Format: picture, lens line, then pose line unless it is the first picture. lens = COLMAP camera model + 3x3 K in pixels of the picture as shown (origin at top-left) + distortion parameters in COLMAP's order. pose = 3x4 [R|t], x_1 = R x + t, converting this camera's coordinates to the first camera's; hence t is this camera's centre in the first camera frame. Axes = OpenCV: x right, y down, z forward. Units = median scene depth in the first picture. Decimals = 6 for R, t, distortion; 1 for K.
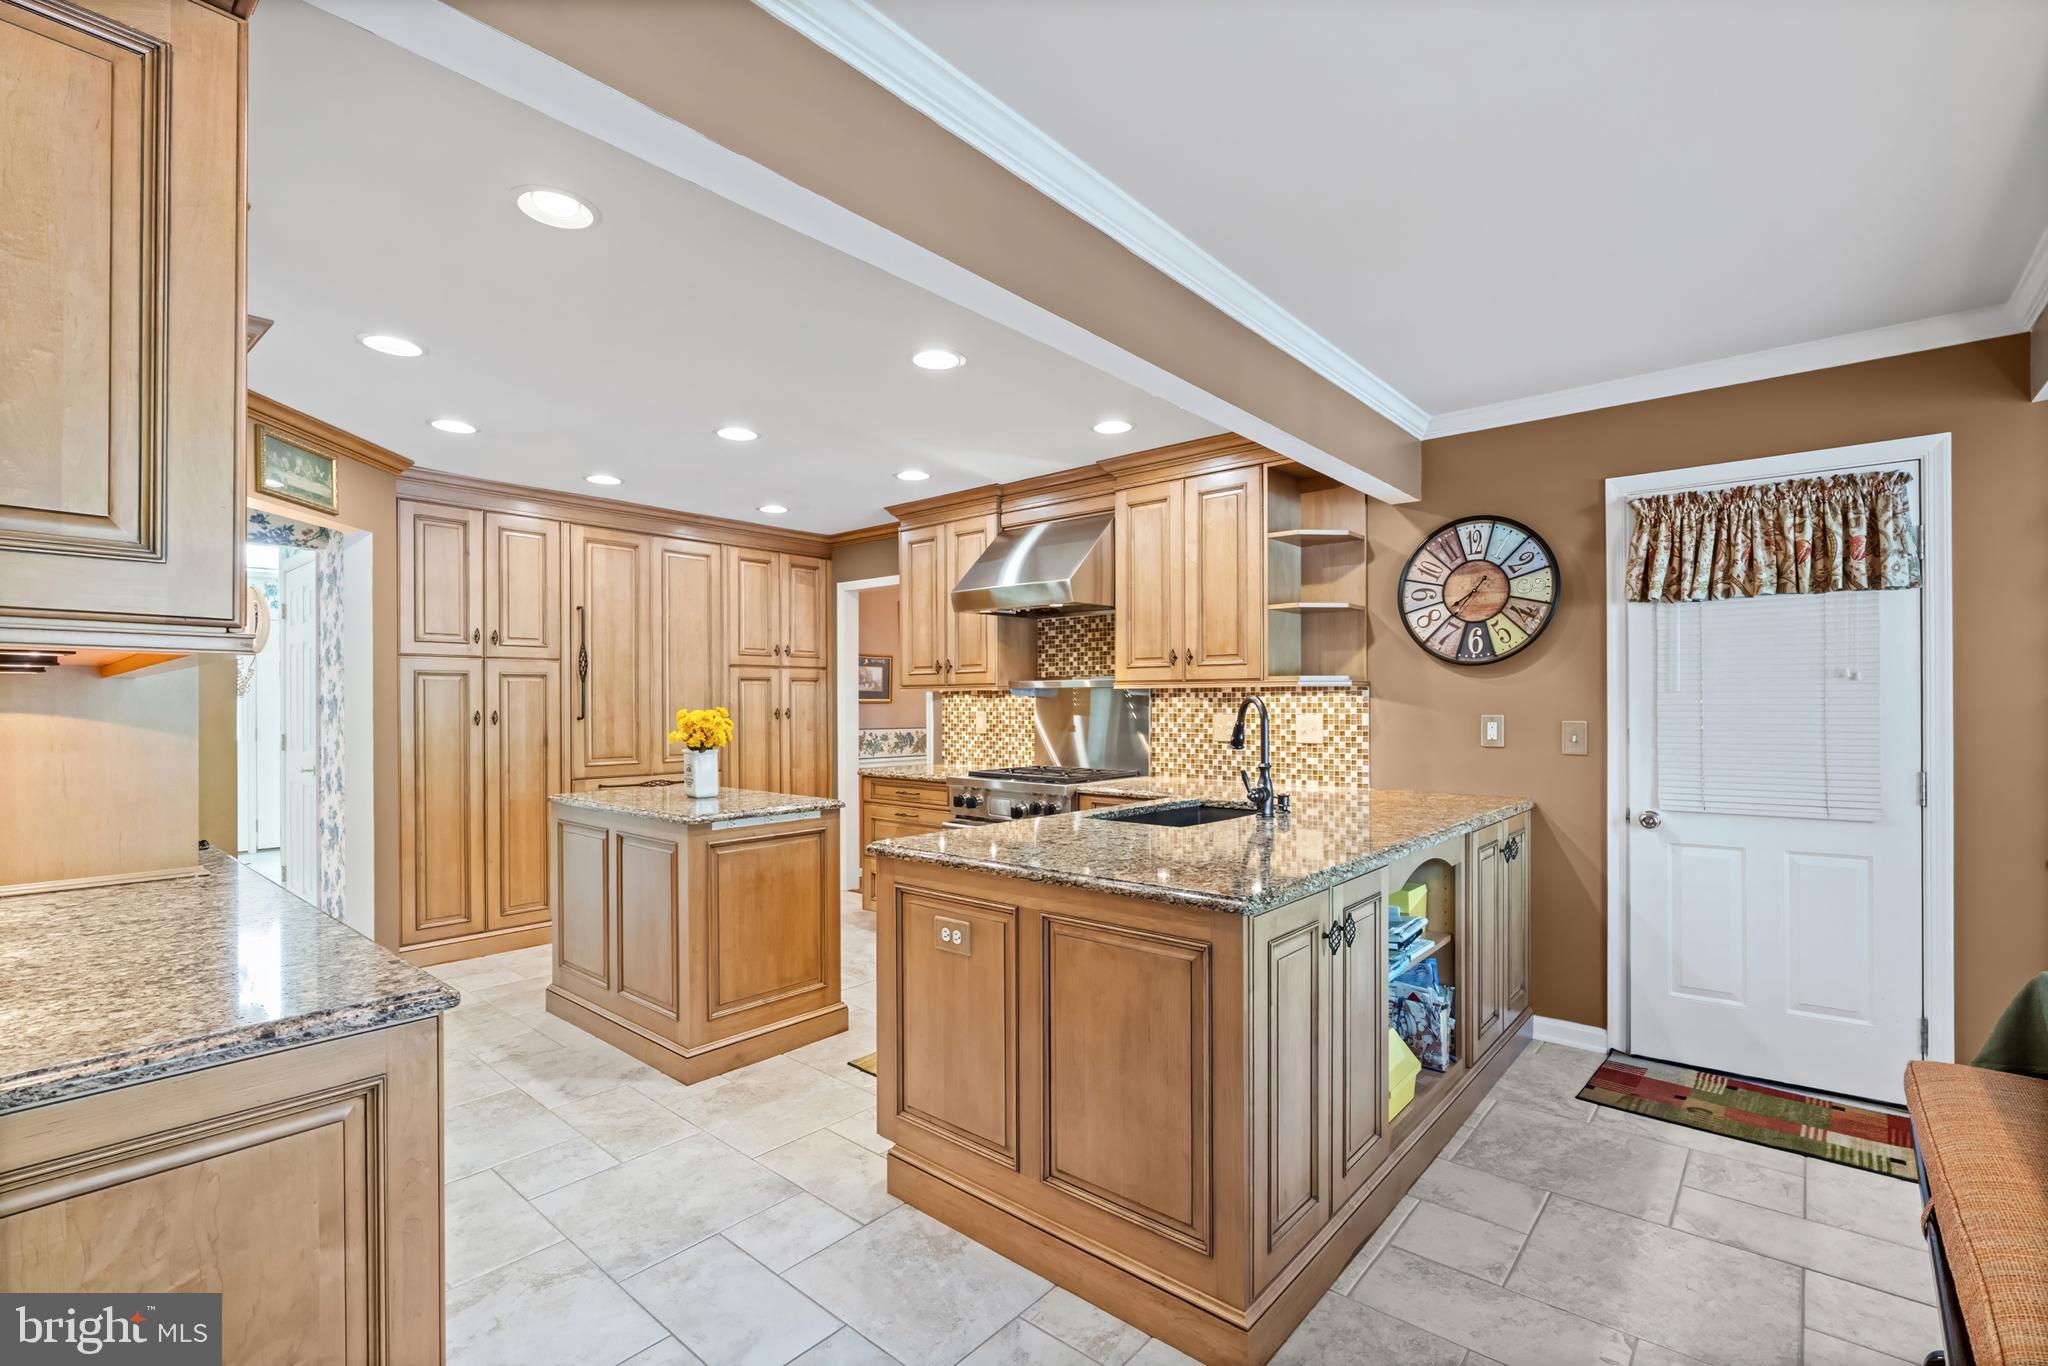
lens RADIAL K [[908.5, 0, 1026.8], [0, 908.5, 705.4], [0, 0, 1]] dist [-0.004813, 0.000494]
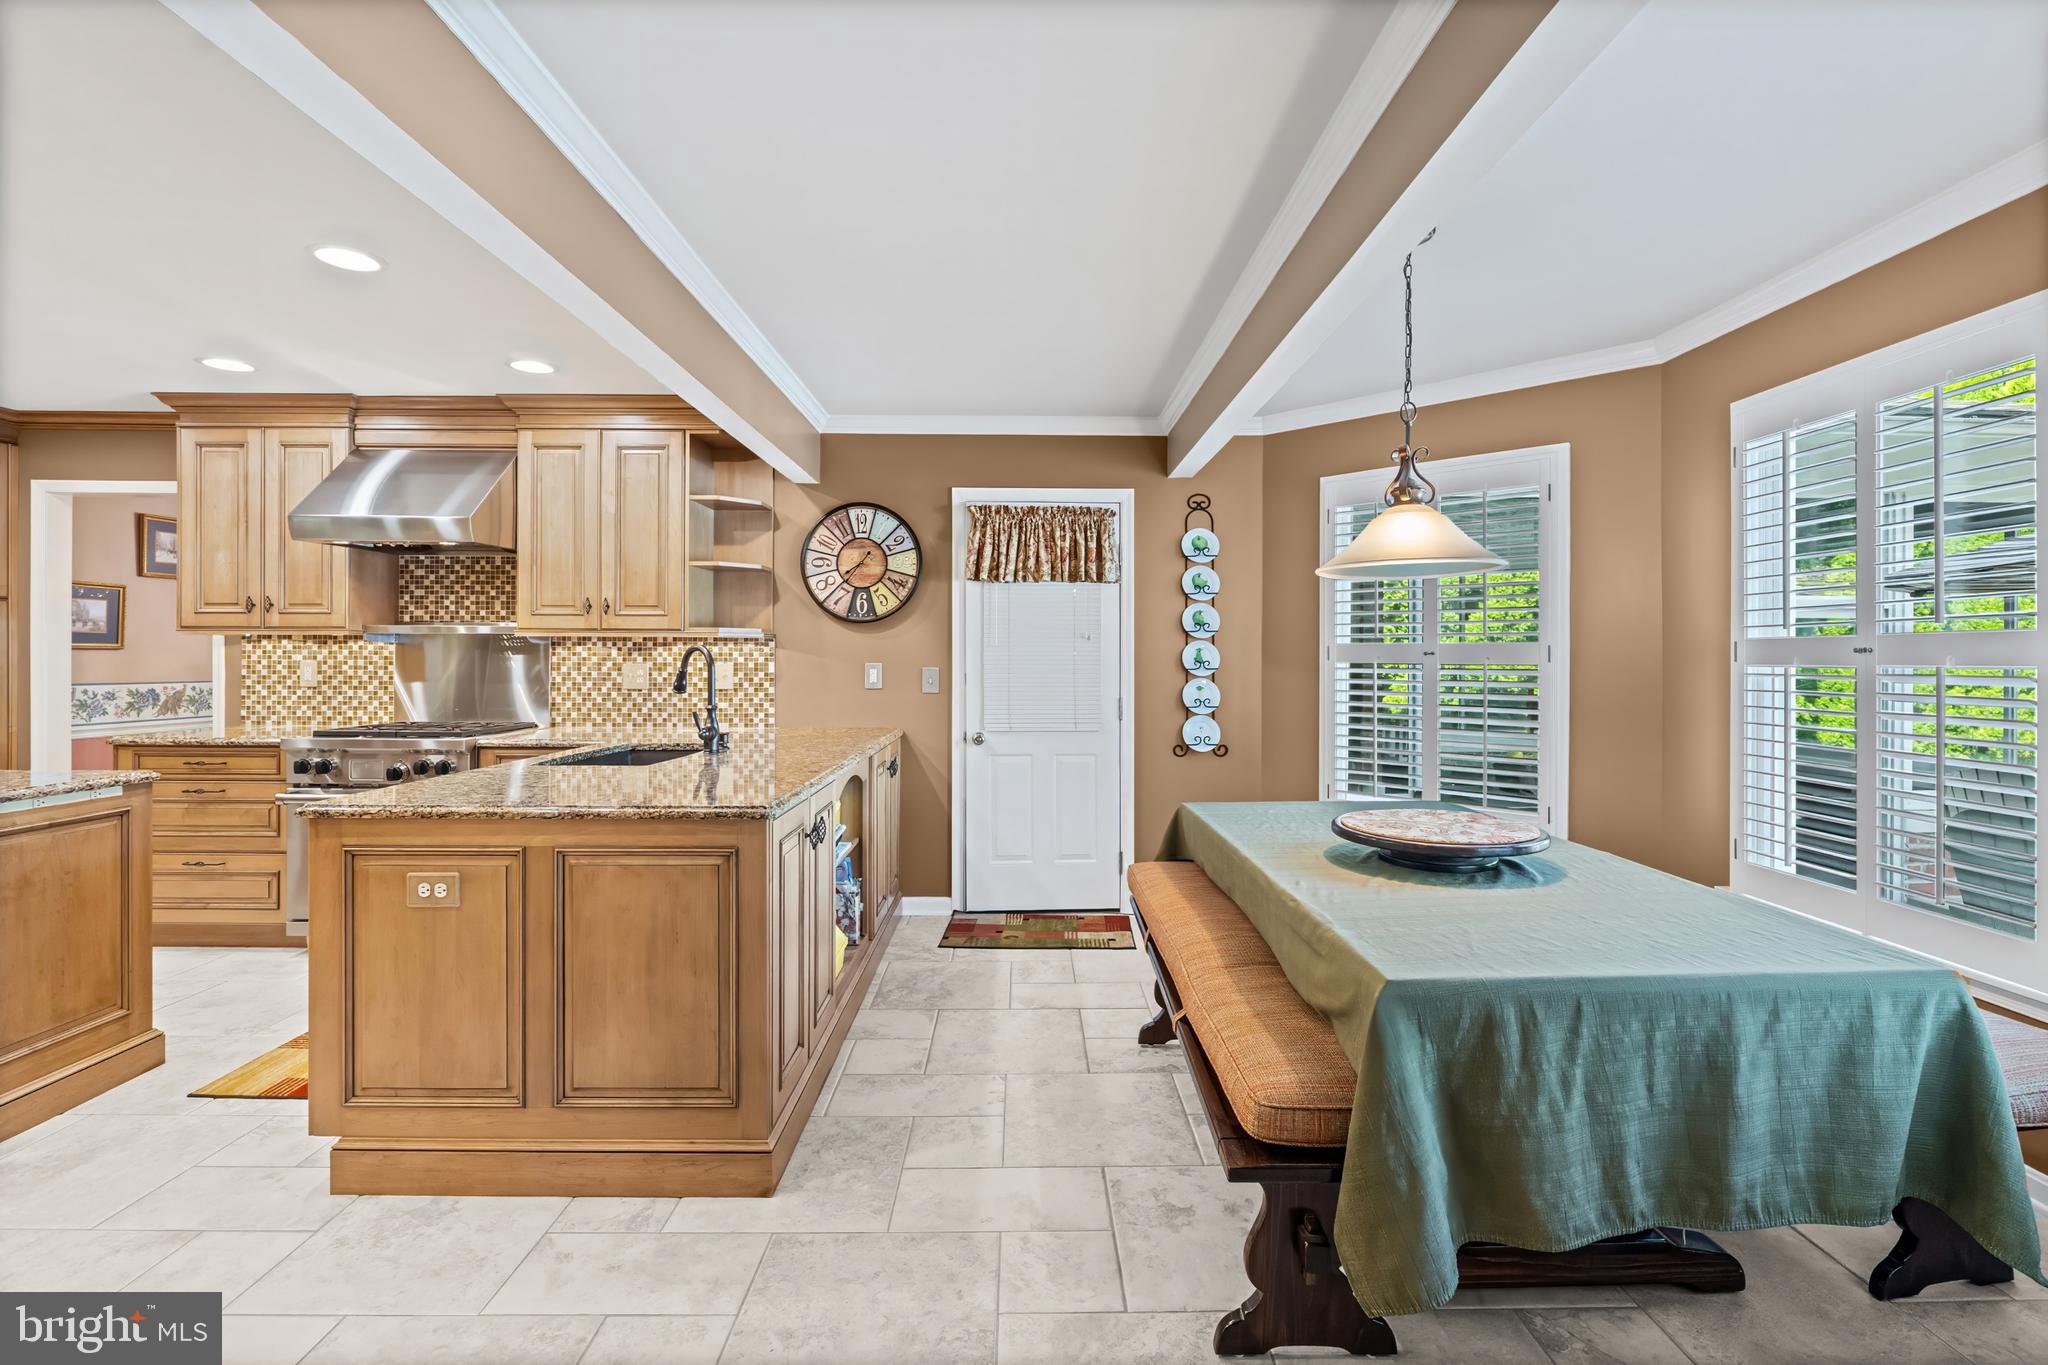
lens RADIAL K [[911.5, 0, 1021.5], [0, 911.5, 655.6], [0, 0, 1]] dist [-0.002617, 0.000179]
pose [[0.756423, 0.006448, 0.654051, -0.148945], [-0.004381, 0.999979, -0.004791, 0.005166], [-0.654068, 0.000759, 0.756436, -0.080615]]
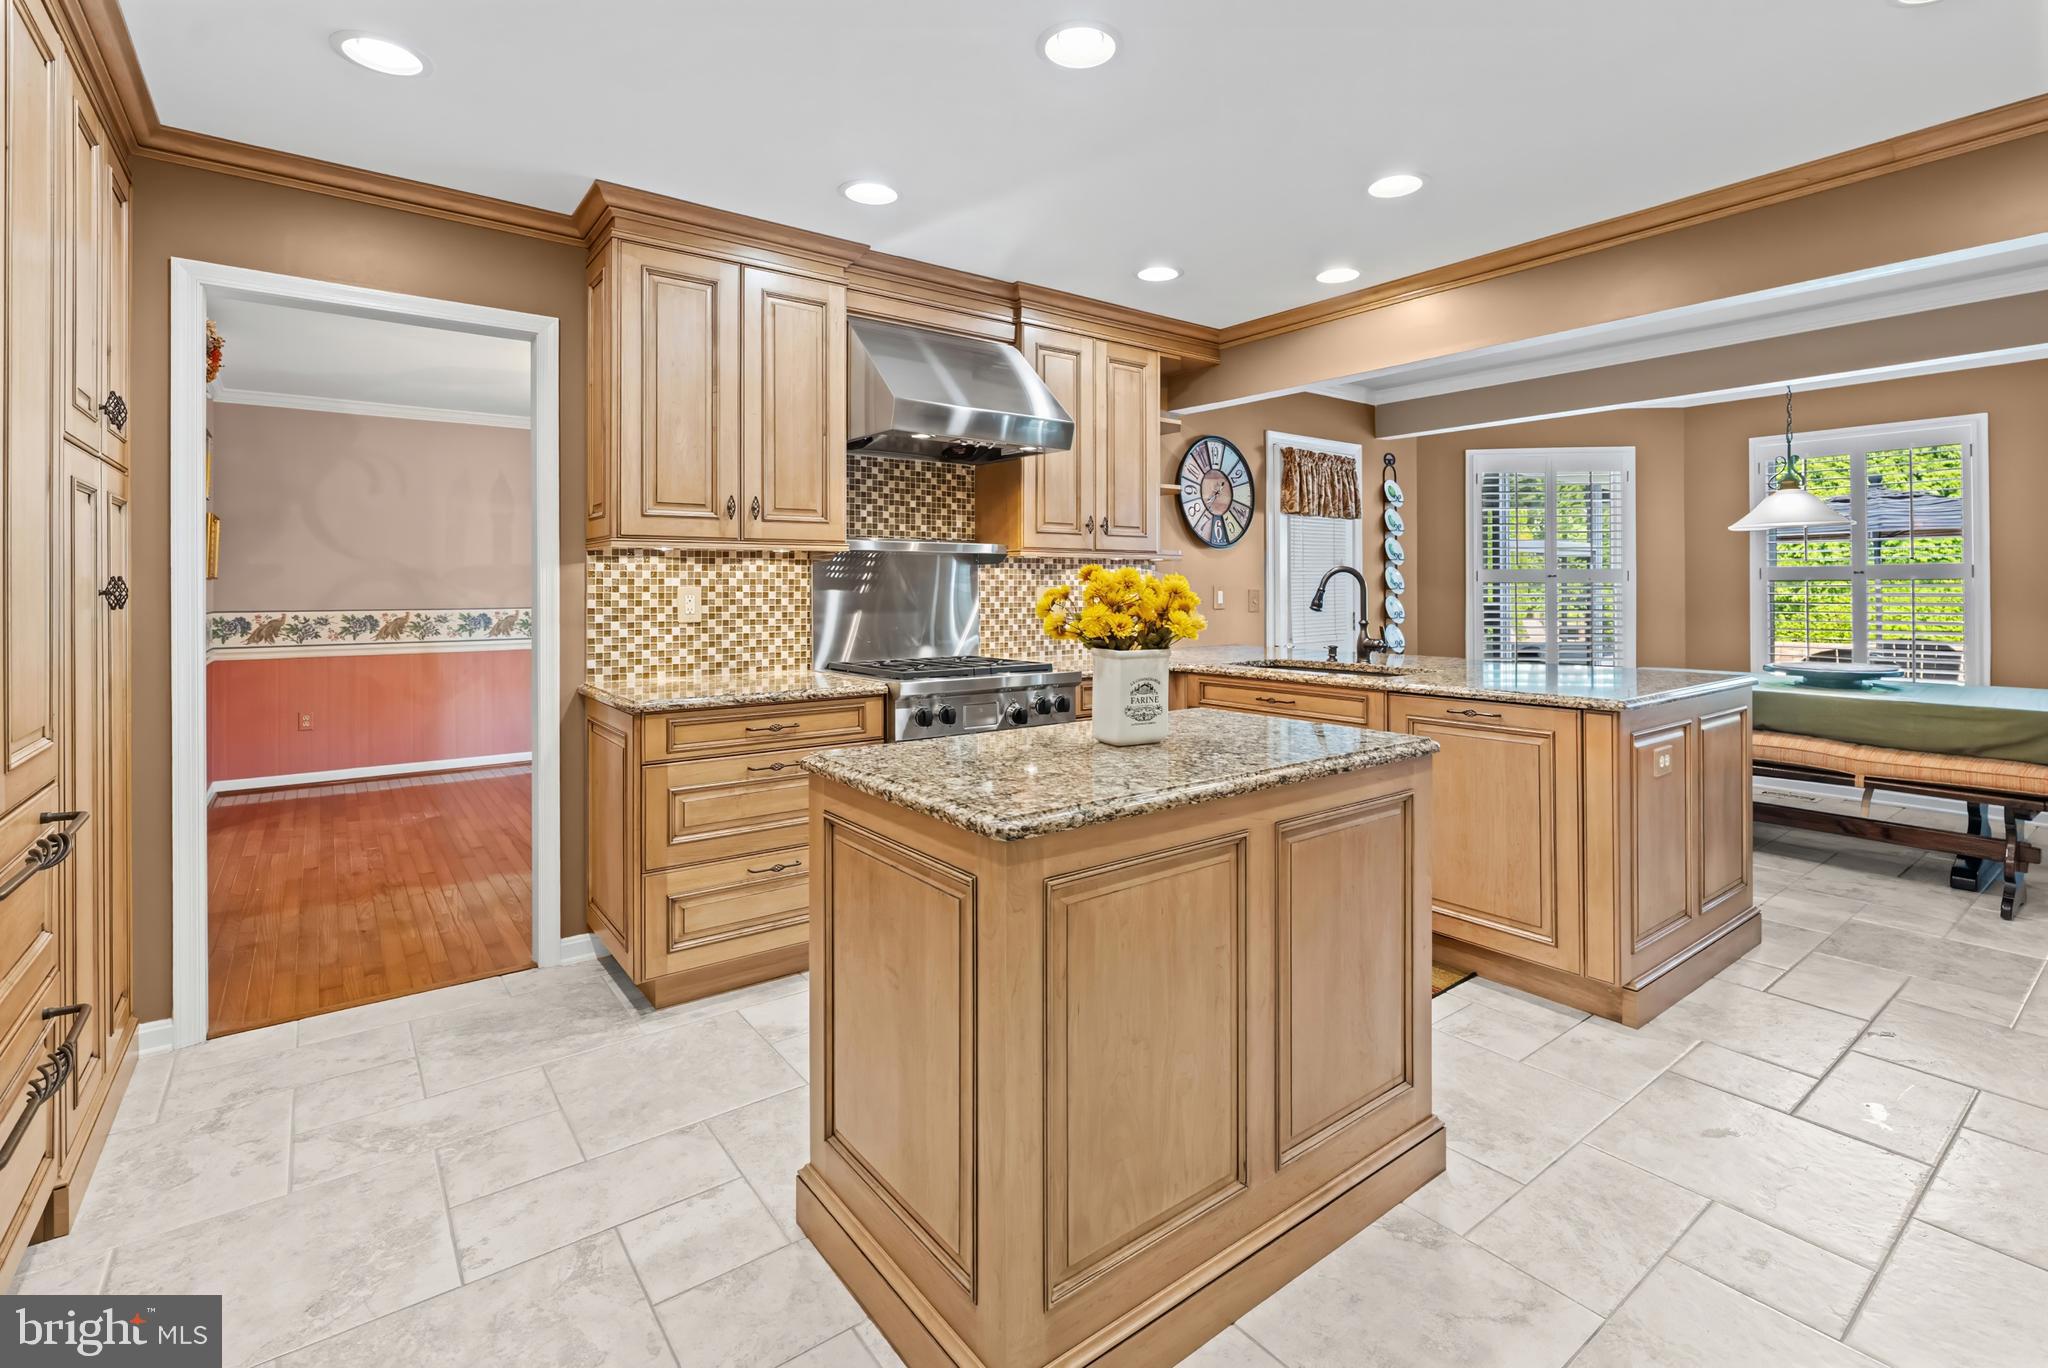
lens RADIAL K [[937.8, 0, 1024.3], [0, 937.8, 596.9], [0, 0, 1]] dist [-0.003683, -0.000375]
pose [[0.209761, -0.006120, 0.977734, -0.889025], [0.007047, 0.999964, 0.004748, 0.018422], [-0.977727, 0.005895, 0.209796, 0.960169]]
